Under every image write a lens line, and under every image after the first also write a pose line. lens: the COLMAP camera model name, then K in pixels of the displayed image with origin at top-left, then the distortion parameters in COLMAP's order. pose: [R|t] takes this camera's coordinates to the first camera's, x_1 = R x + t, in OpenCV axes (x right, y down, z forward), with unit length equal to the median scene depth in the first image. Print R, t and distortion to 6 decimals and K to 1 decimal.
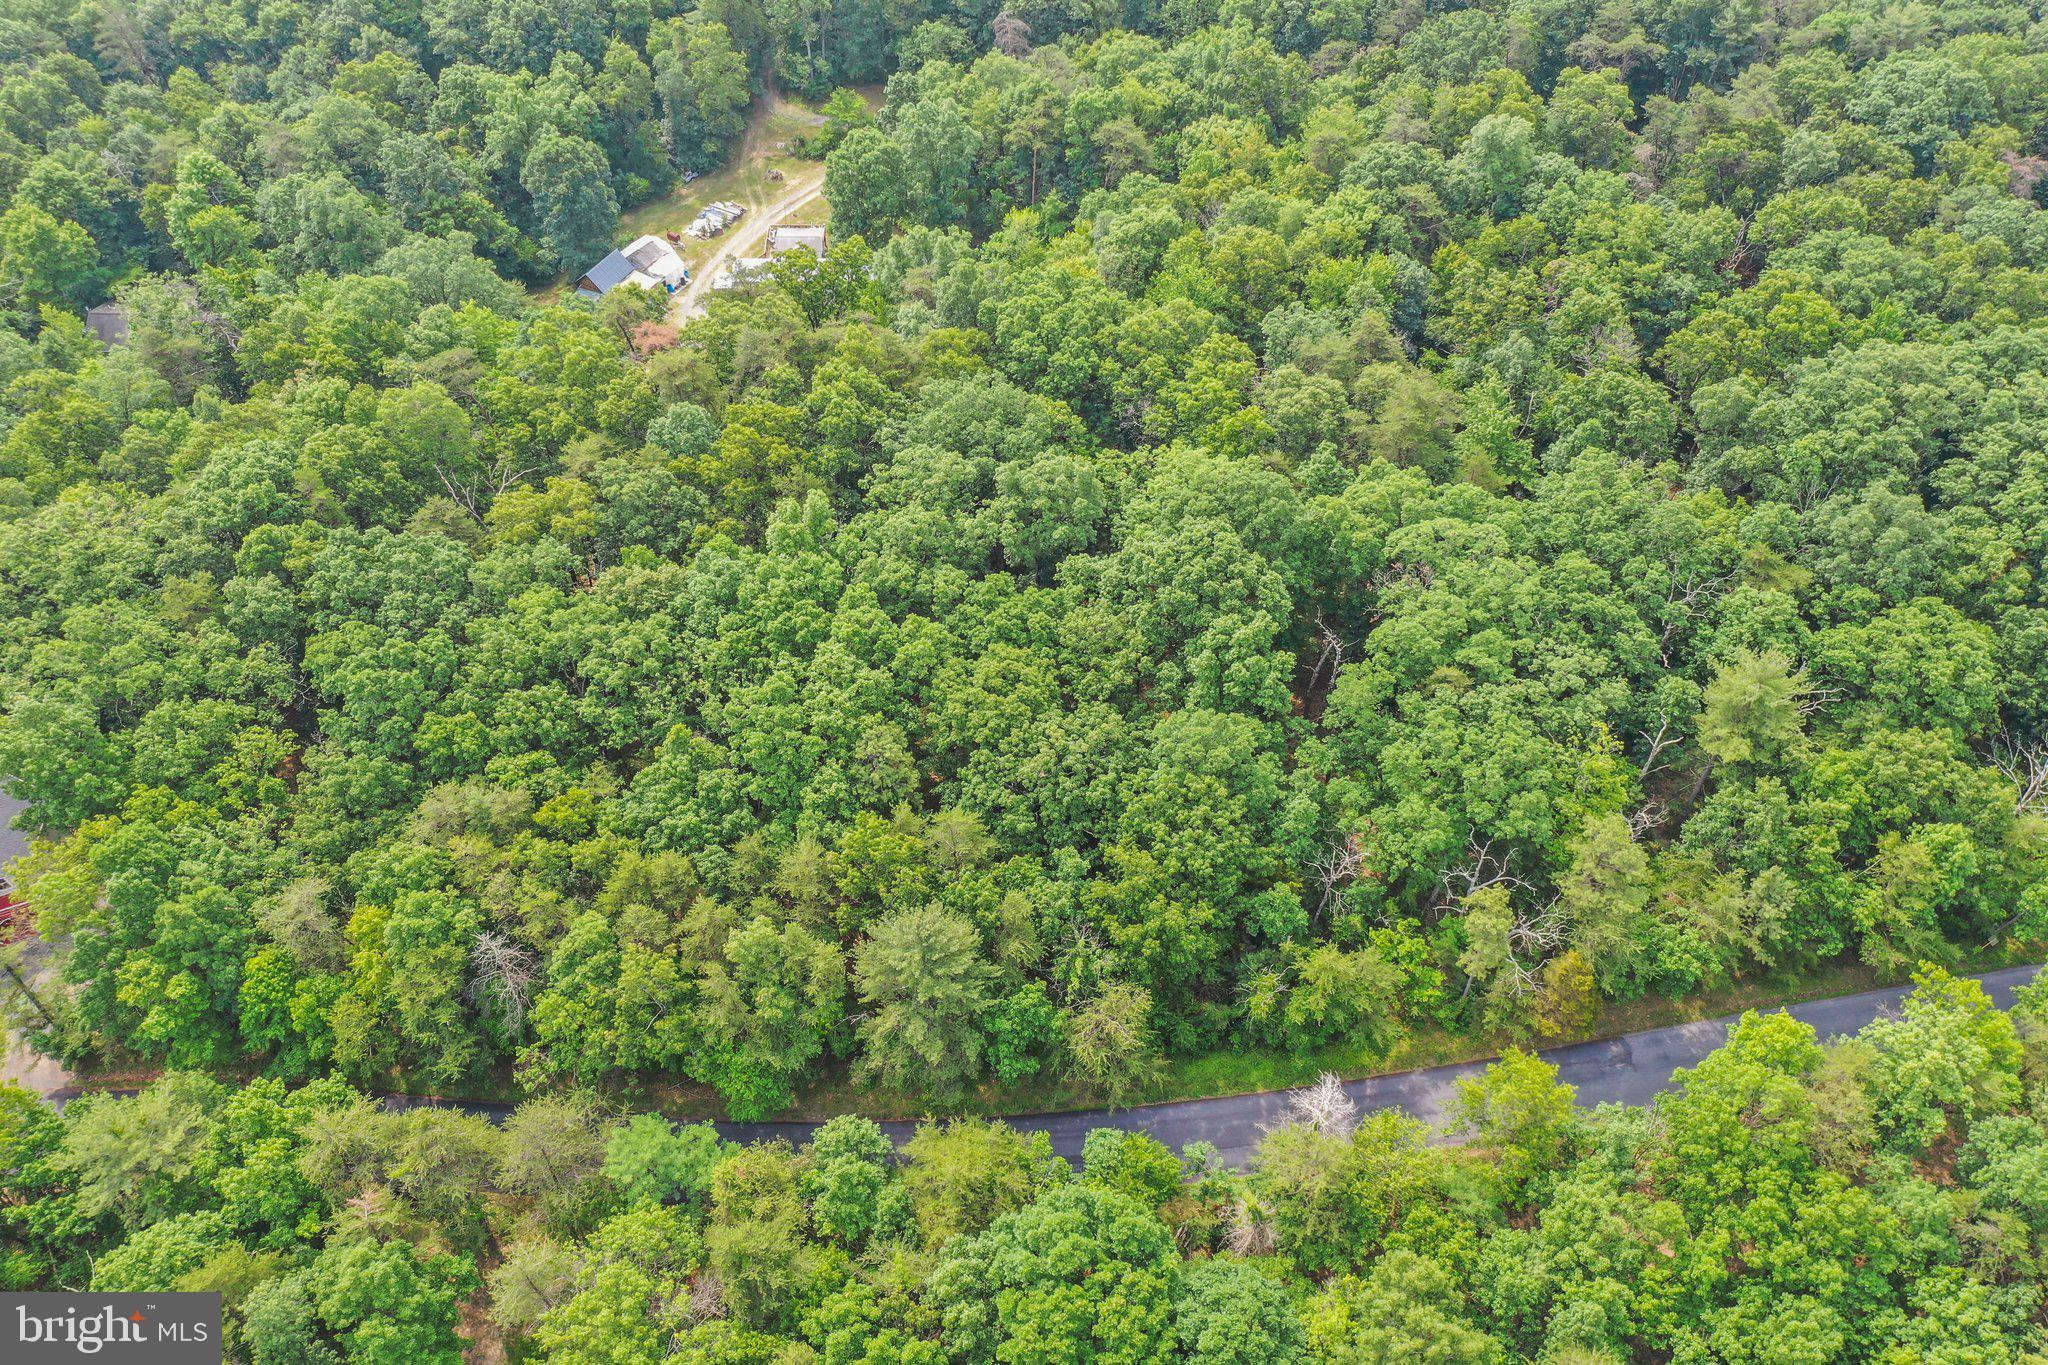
lens RADIAL K [[1570.9, 0, 1024.0], [0, 1570.9, 682.5], [0, 0, 1]] dist [-0.001941, 0.002951]
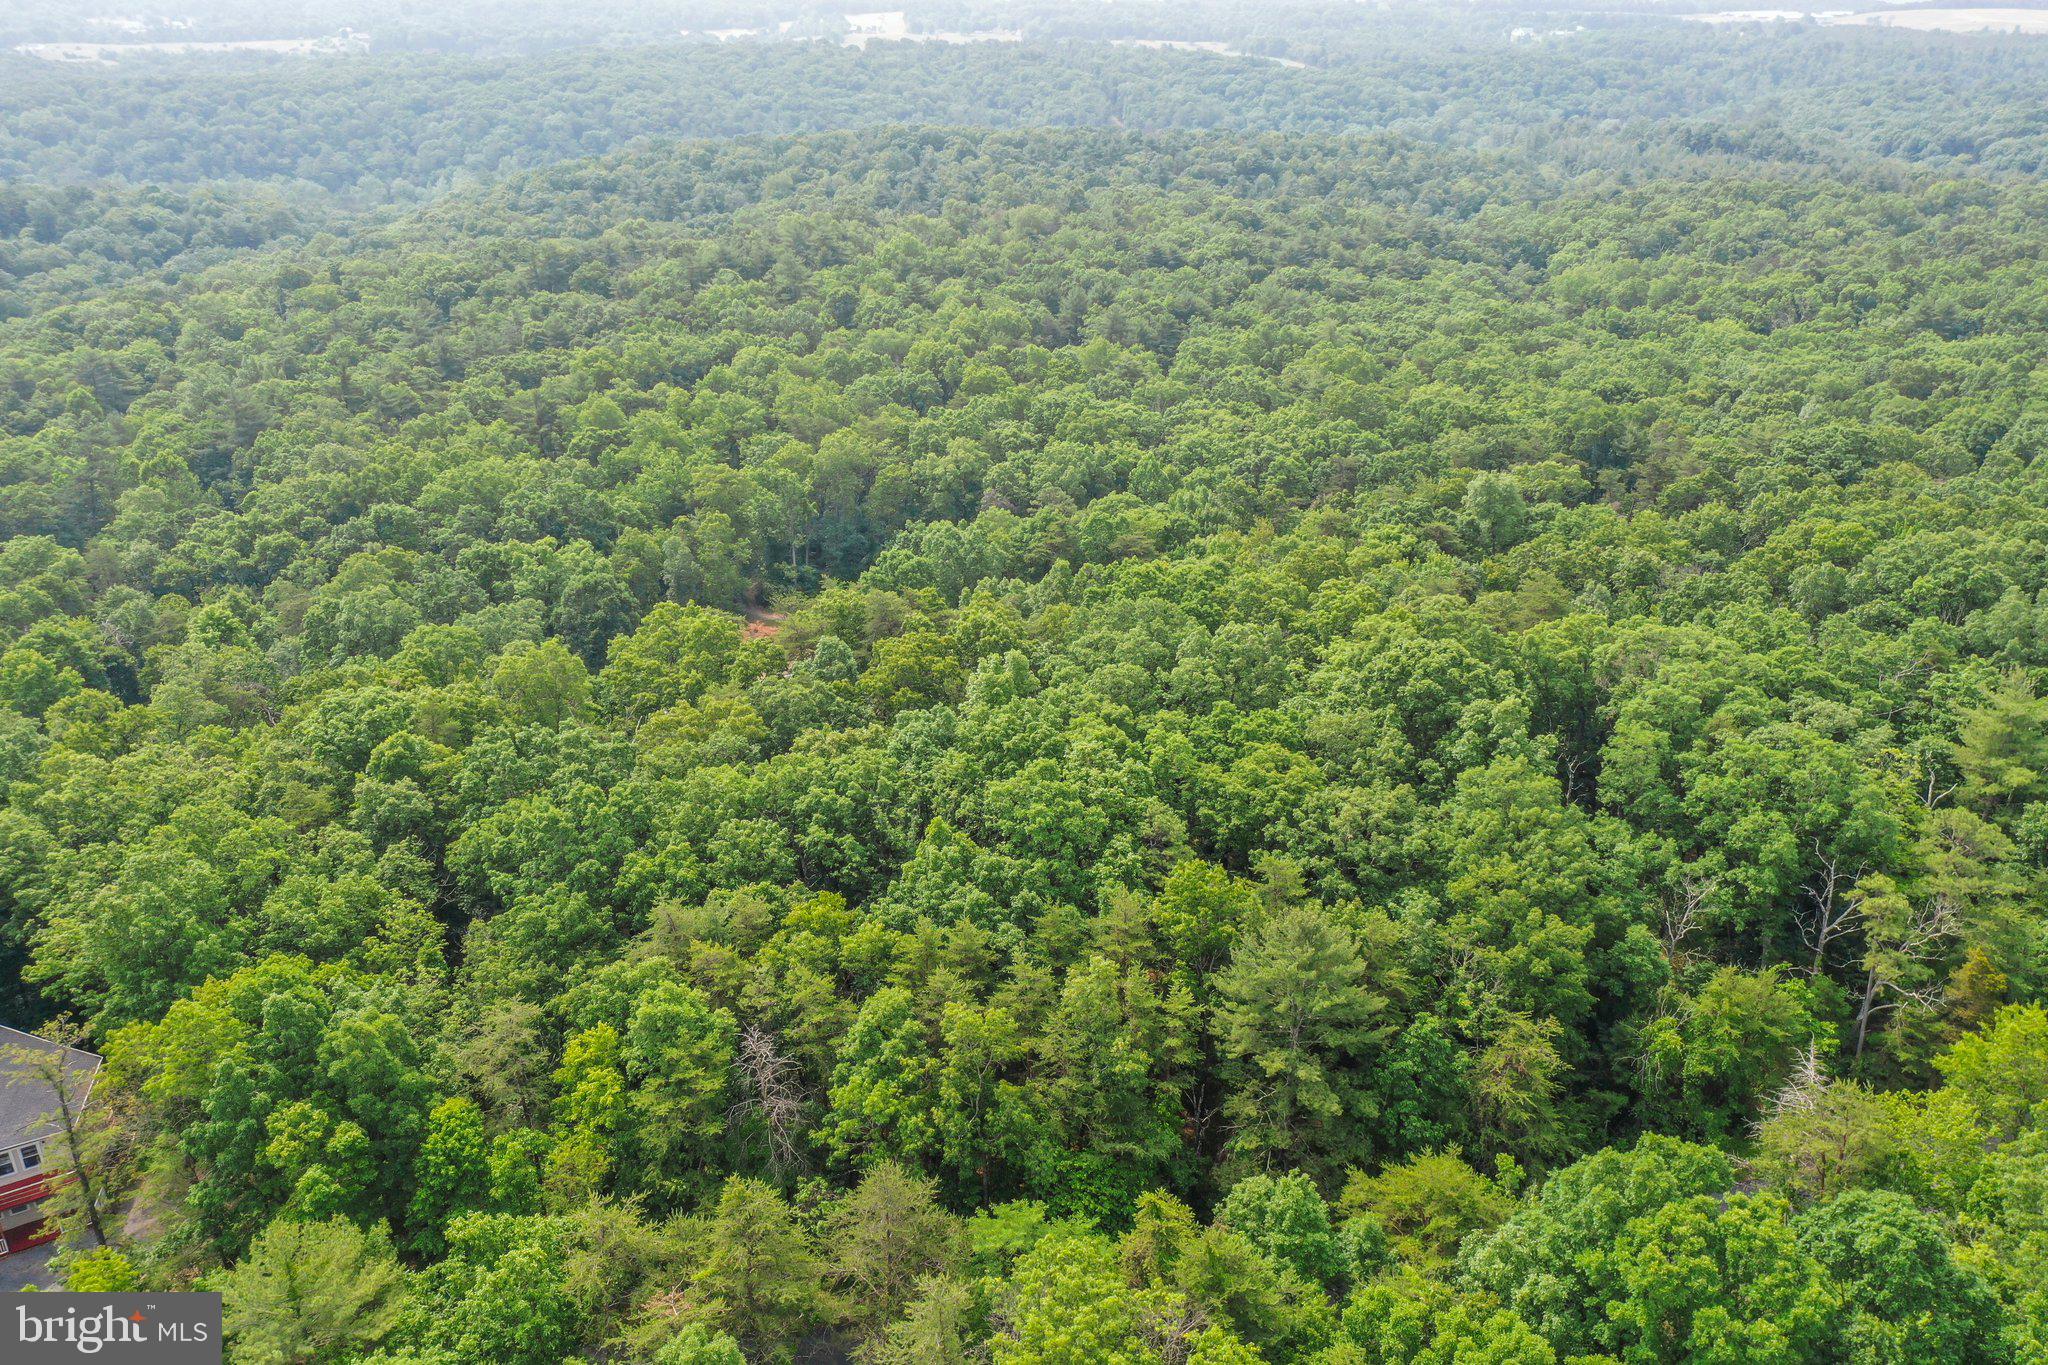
lens RADIAL K [[1570.9, 0, 1024.0], [0, 1570.9, 682.5], [0, 0, 1]] dist [-0.001941, 0.002951]
pose [[0.987089, -0.072748, 0.142701, -0.302885], [0.130444, 0.882115, -0.452611, 0.374827], [-0.092952, 0.465382, 0.880216, 0.203168]]
